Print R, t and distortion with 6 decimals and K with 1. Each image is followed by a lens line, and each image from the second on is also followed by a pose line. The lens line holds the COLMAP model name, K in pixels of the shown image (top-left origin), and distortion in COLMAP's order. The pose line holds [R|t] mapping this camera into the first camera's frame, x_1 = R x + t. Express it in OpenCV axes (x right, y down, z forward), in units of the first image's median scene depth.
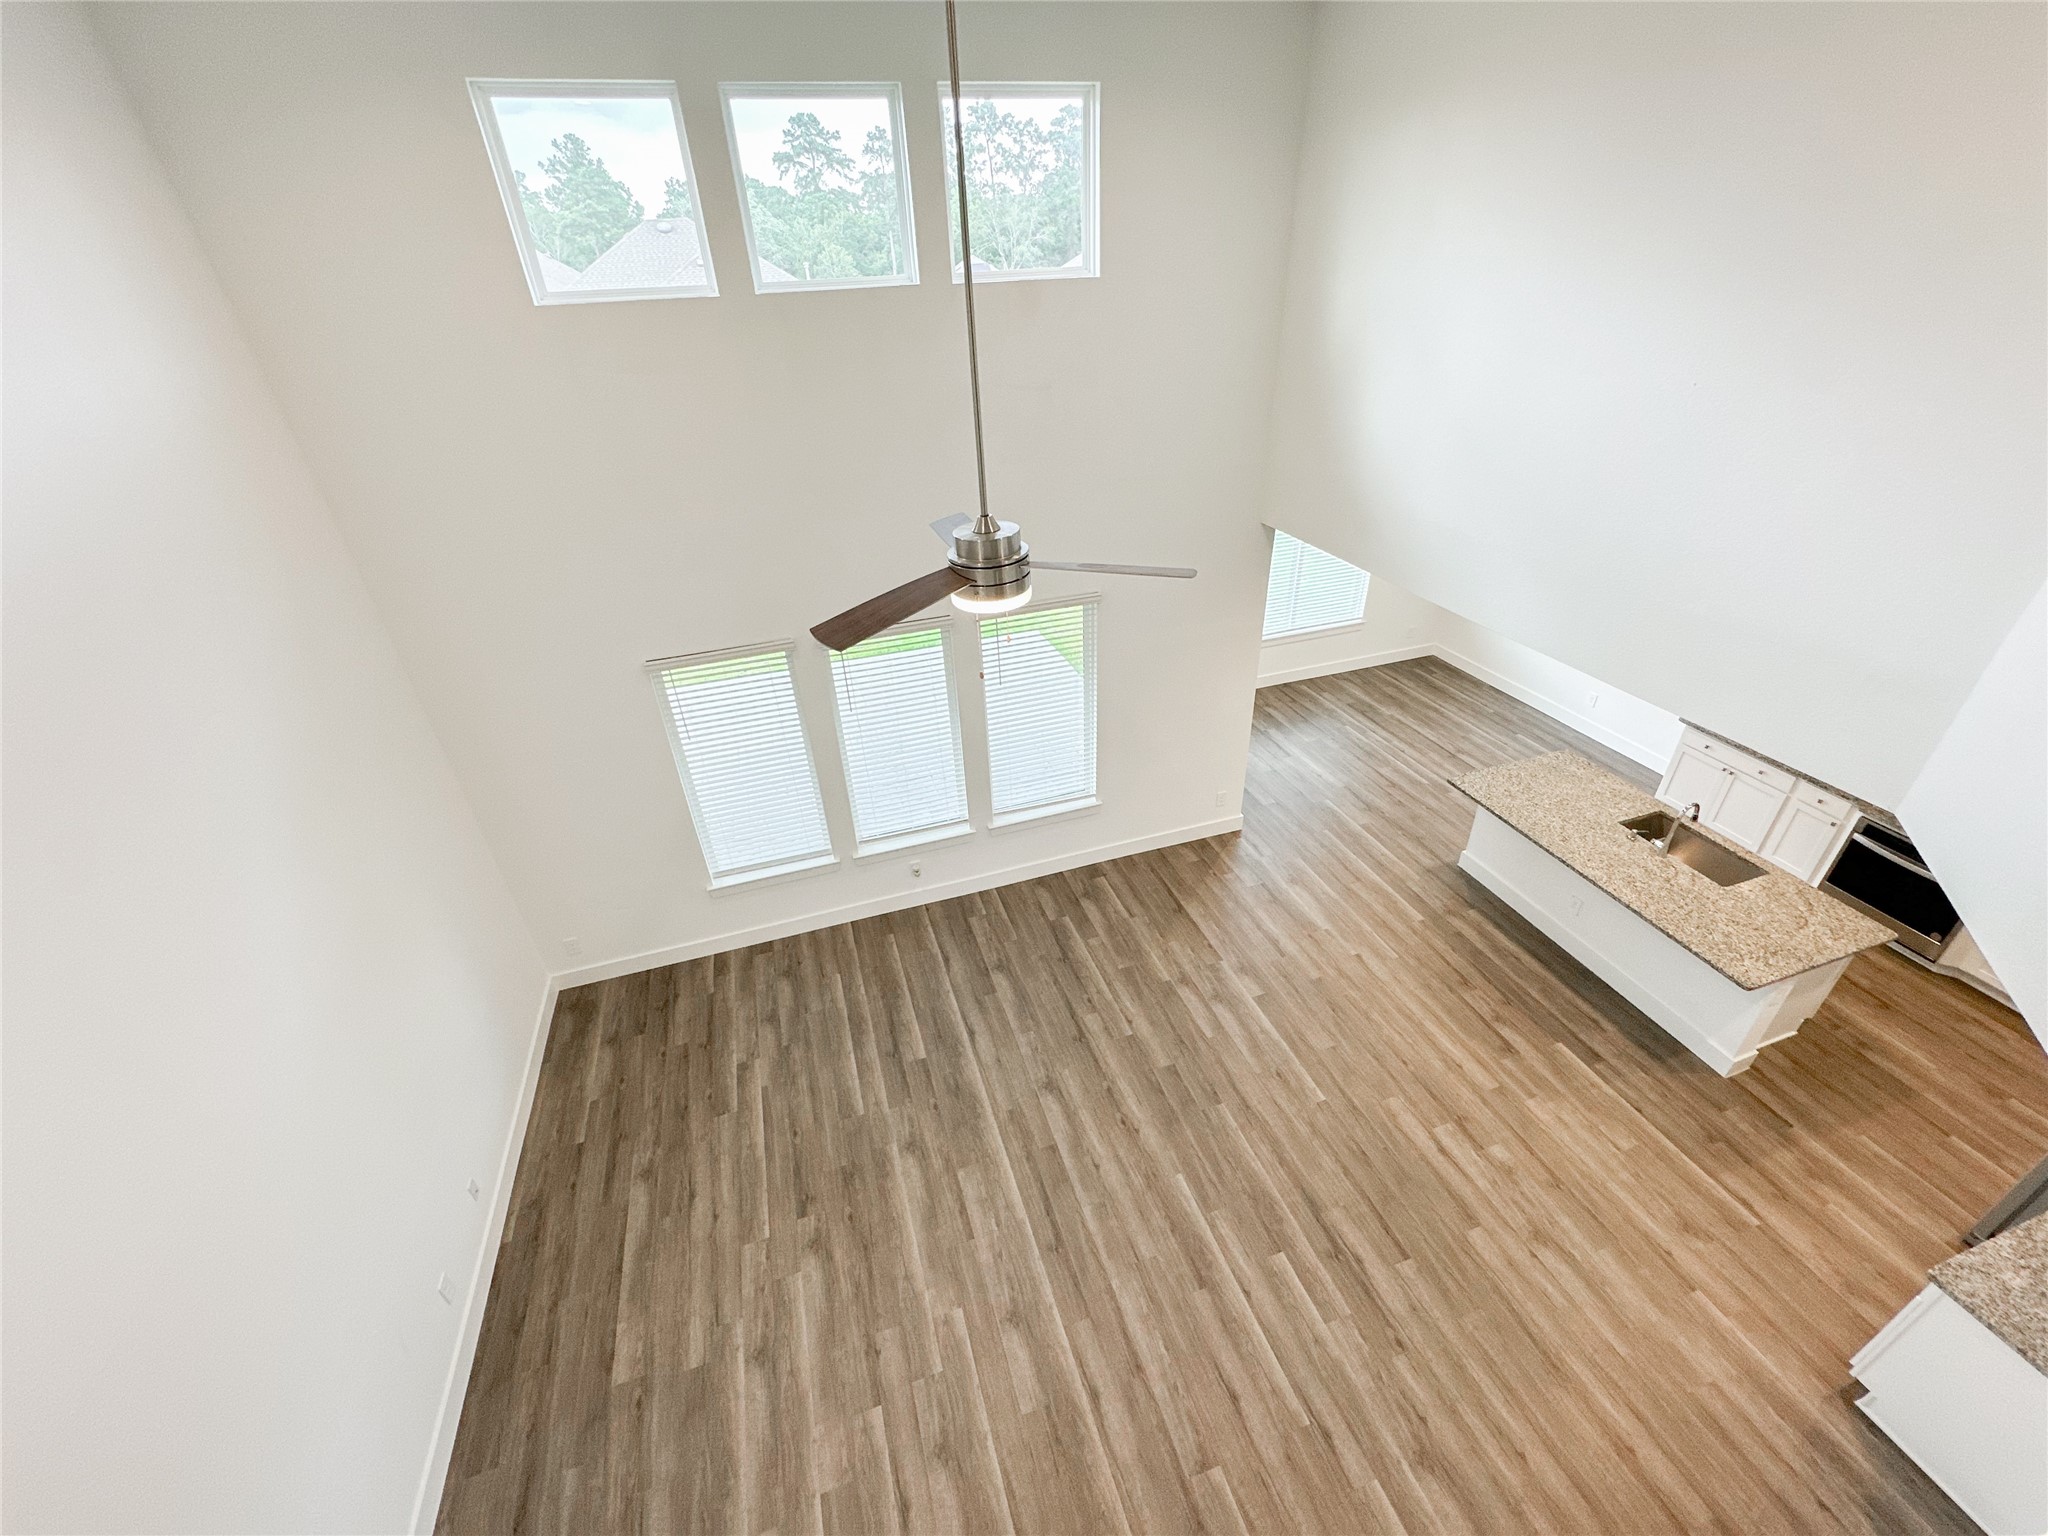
lens RADIAL K [[823.4, 0, 1026.8], [0, 823.4, 763.5], [0, 0, 1]] dist [-0.001956, 0.000357]
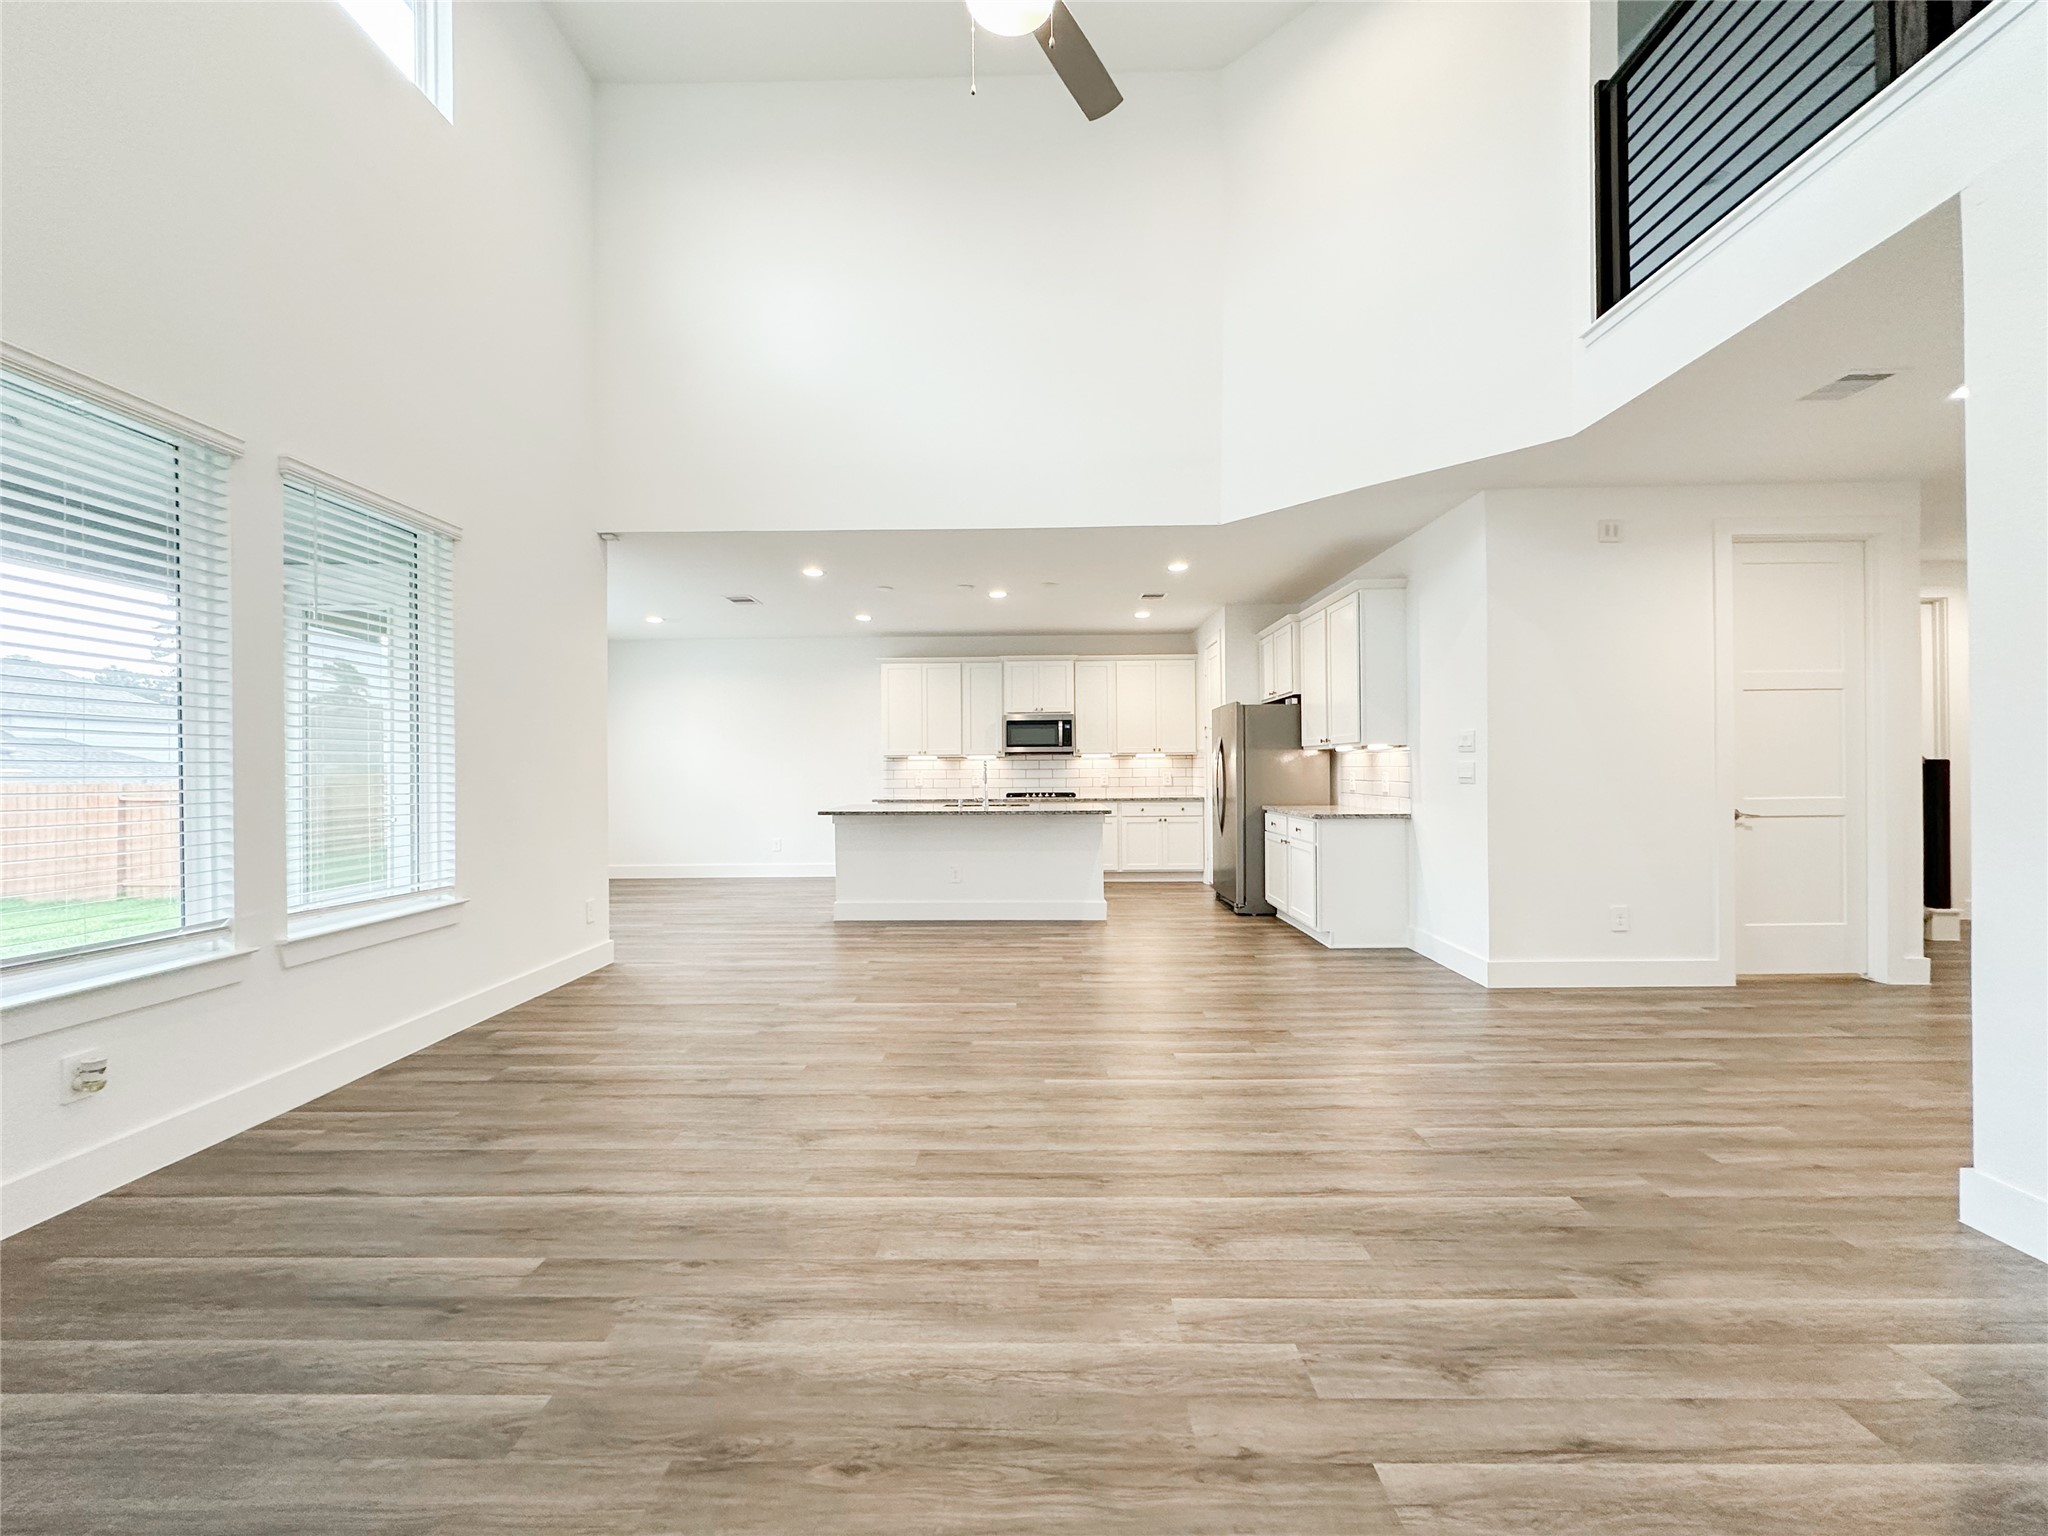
lens RADIAL K [[818.3, 0, 1026.0], [0, 818.3, 776.2], [0, 0, 1]] dist [-0.000775, -0.000045]
pose [[0.318505, 0.029528, 0.947461, -0.466629], [0.488987, 0.851144, -0.190907, 0.387088], [-0.812063, 0.524101, 0.256655, 0.670276]]
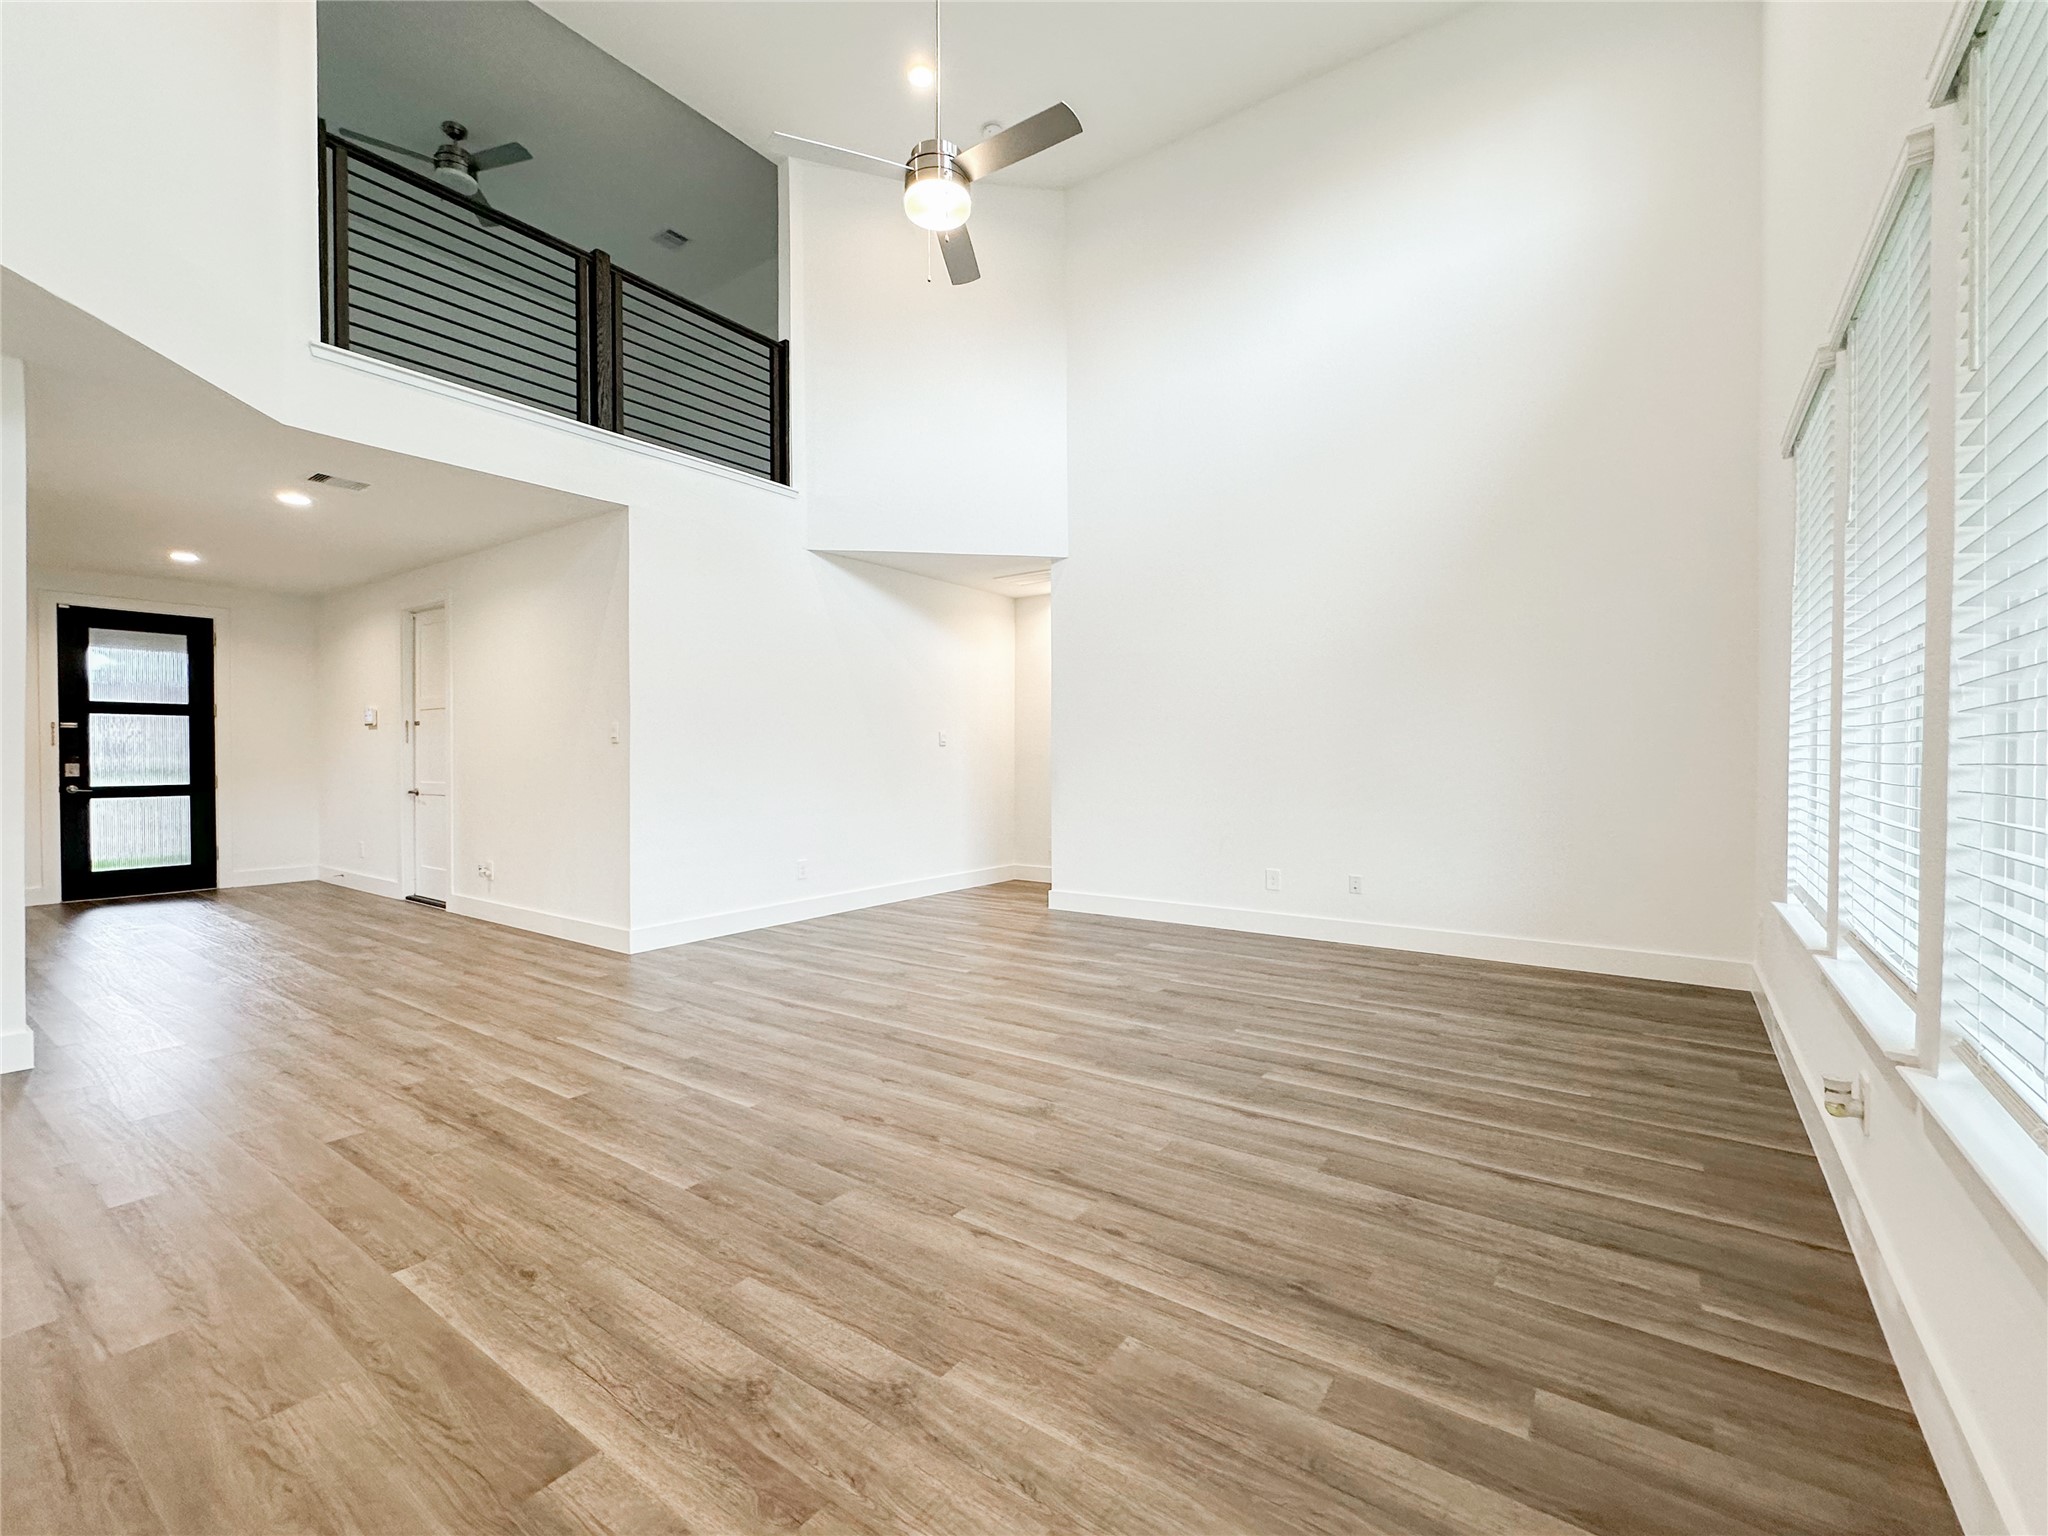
lens RADIAL K [[882.3, 0, 1024.0], [0, 882.3, 768.0], [0, 0, 1]] dist [-0.000612, 0.000053]
pose [[-0.802535, 0.051415, -0.594385, 0.372064], [-0.279028, 0.848256, 0.450117, -0.033878], [0.527334, 0.527085, -0.666409, 1.331314]]
